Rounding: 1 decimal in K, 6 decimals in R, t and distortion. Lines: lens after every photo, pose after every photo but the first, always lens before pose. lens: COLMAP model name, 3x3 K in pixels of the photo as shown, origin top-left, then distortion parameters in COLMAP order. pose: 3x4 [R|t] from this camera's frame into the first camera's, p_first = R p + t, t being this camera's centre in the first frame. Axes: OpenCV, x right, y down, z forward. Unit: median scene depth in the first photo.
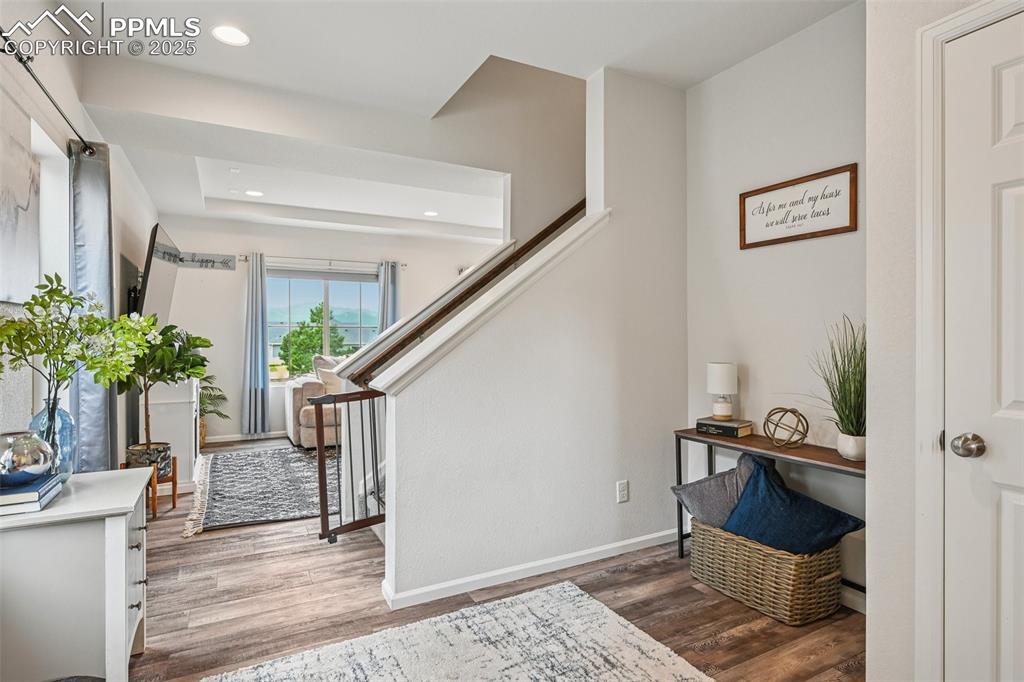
lens RADIAL K [[531.1, 0, 512.4], [0, 531.1, 341.2], [0, 0, 1]] dist [-0.000102, -0.000023]
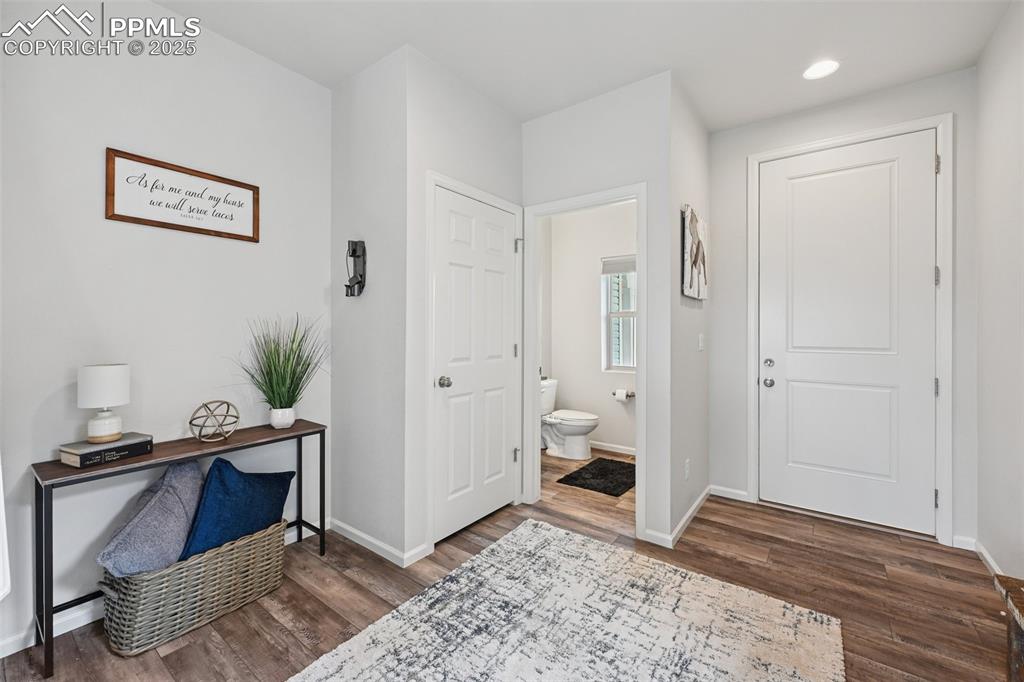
lens RADIAL K [[423.3, 0, 512.5], [0, 423.3, 330.8], [0, 0, 1]] dist [-0.000455, -0.000115]
pose [[-0.420554, -0.002542, 0.907264, -0.452181], [0.005836, 0.999968, 0.005507, -0.008573], [-0.907249, 0.007611, -0.420525, 0.842329]]
